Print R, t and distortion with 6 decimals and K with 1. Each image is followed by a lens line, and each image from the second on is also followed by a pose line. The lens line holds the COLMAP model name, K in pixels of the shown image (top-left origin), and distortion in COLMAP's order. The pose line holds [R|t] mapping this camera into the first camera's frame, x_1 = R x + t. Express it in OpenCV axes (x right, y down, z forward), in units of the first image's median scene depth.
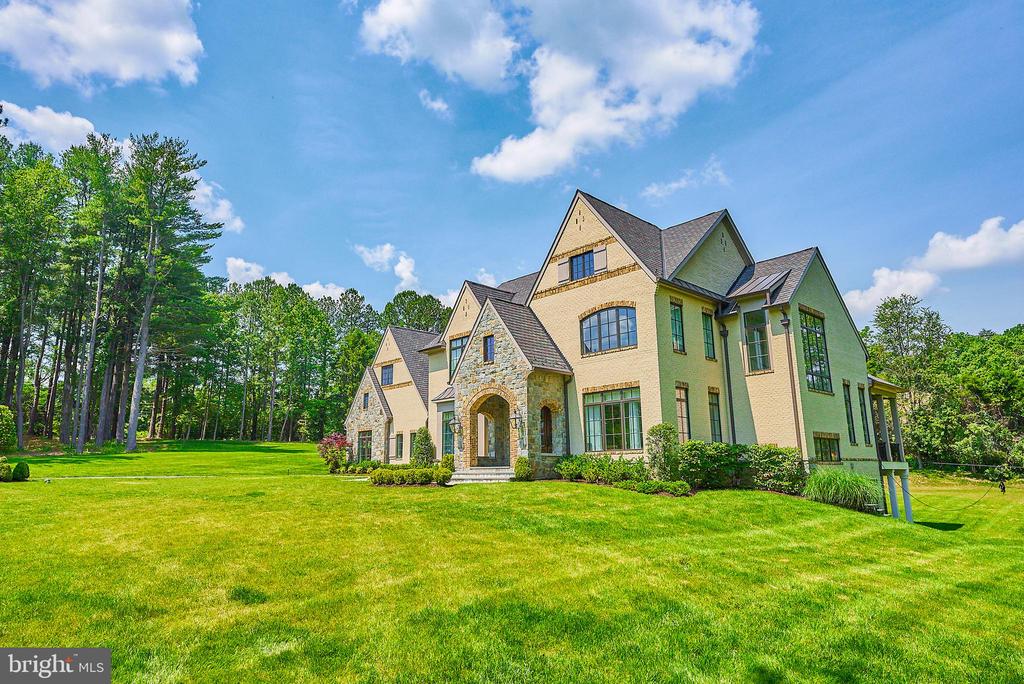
lens RADIAL K [[613.5, 0, 512.0], [0, 613.5, 342.0], [0, 0, 1]] dist [0.000083, 0.000000]
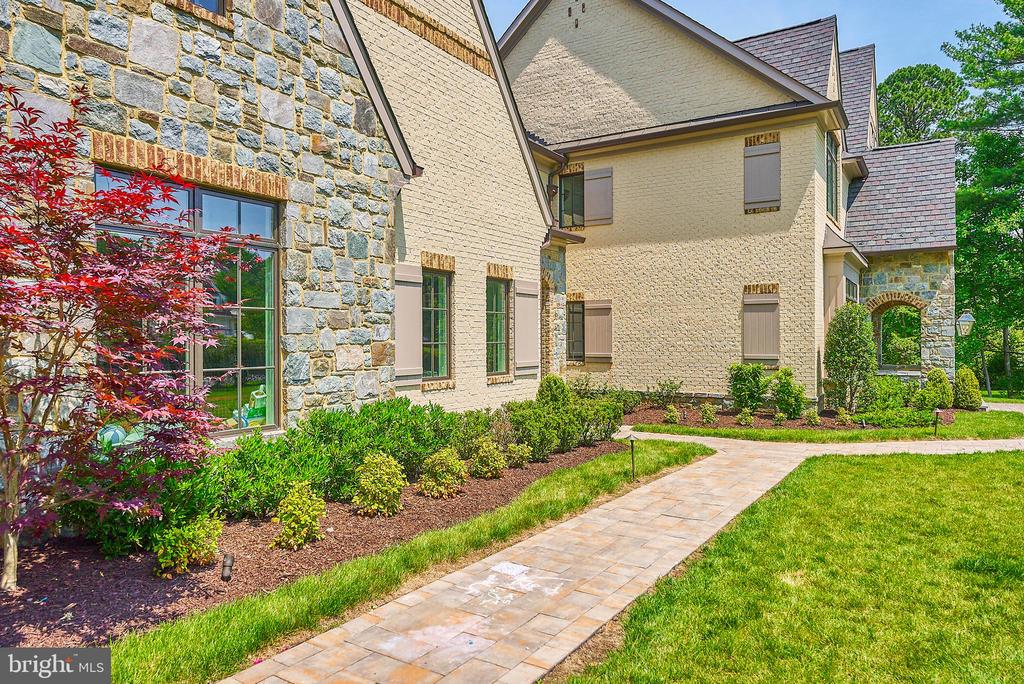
lens RADIAL K [[682.1, 0, 512.0], [0, 682.1, 342.0], [0, 0, 1]] dist [0.002609, -0.000028]
pose [[-0.244352, 0.009840, 0.969637, -0.405001], [-0.194465, 0.979137, -0.058943, 0.178472], [-0.949987, -0.202963, -0.237340, 0.996761]]
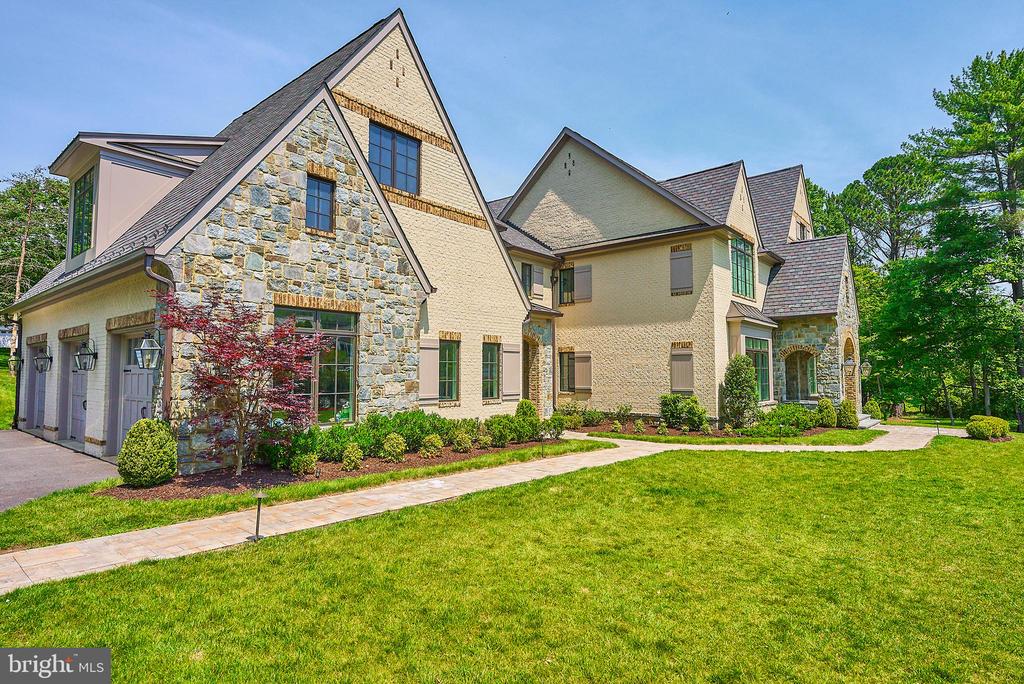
lens RADIAL K [[550.3, 0, 512.0], [0, 550.3, 342.0], [0, 0, 1]] dist [0.000178, -0.000345]
pose [[-0.101407, 0.069911, 0.992386, -0.513241], [-0.205054, 0.974640, -0.089614, 0.169387], [-0.973483, -0.212580, -0.084500, 0.962334]]
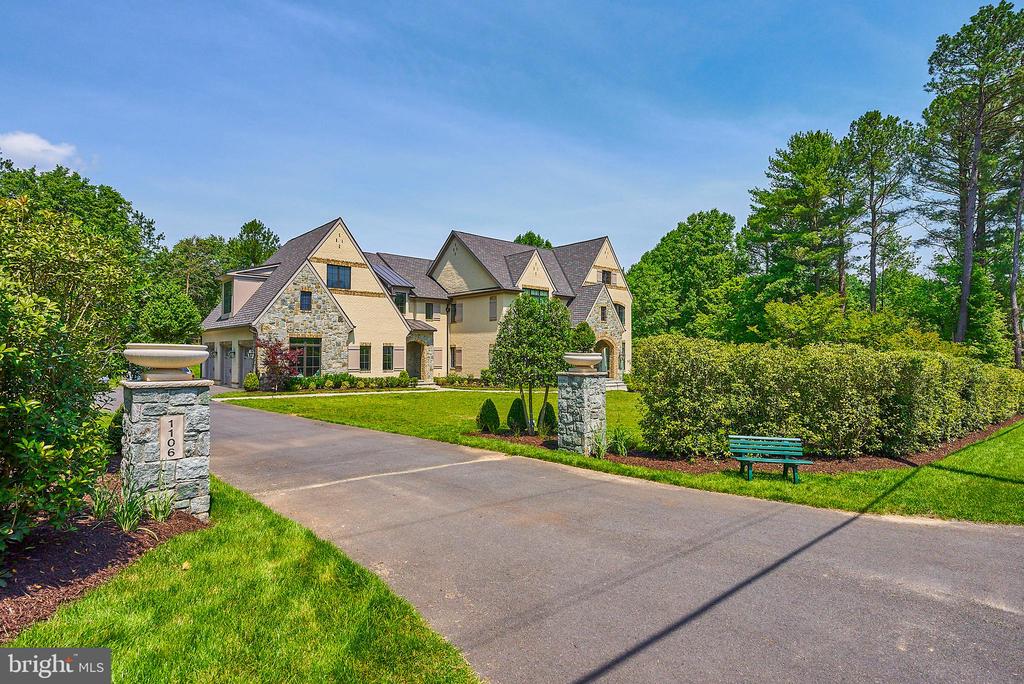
lens RADIAL K [[516.0, 0, 512.0], [0, 516.0, 342.0], [0, 0, 1]] dist [0.000266, 0.000011]
pose [[0.027780, 0.034824, 0.999007, -0.945354], [-0.209737, 0.977350, -0.028237, 0.116049], [-0.977363, -0.208745, 0.034454, 0.730665]]
